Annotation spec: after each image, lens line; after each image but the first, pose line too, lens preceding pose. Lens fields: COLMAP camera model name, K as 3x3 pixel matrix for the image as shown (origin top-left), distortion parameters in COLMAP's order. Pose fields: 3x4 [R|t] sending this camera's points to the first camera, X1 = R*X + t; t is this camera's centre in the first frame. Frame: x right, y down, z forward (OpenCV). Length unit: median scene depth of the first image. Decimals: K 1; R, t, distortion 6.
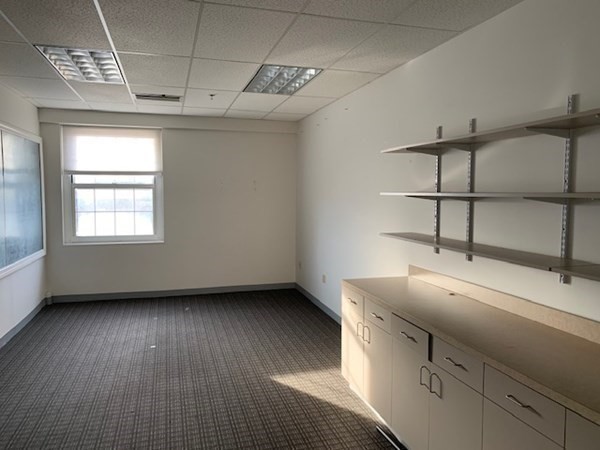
lens RADIAL K [[444.0, 0, 302.3], [0, 444.0, 222.2], [0, 0, 1]] dist [0.036294, -0.054660]
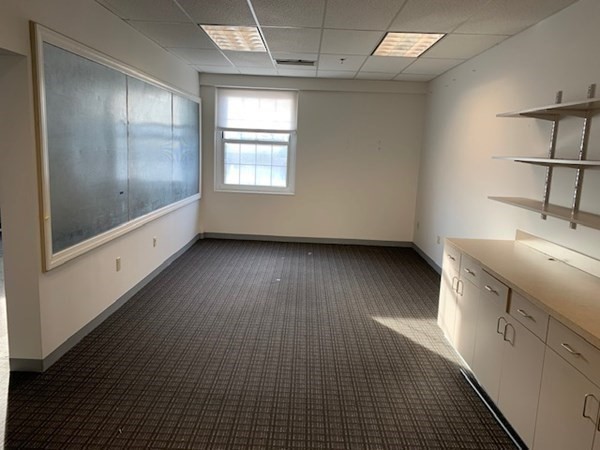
lens RADIAL K [[444.0, 0, 302.3], [0, 444.0, 222.2], [0, 0, 1]] dist [0.036294, -0.054660]
pose [[0.953657, 0.084870, -0.288679, 0.060716], [-0.058779, 0.993460, 0.097892, 0.007345], [0.295099, -0.076387, 0.952408, -0.104505]]
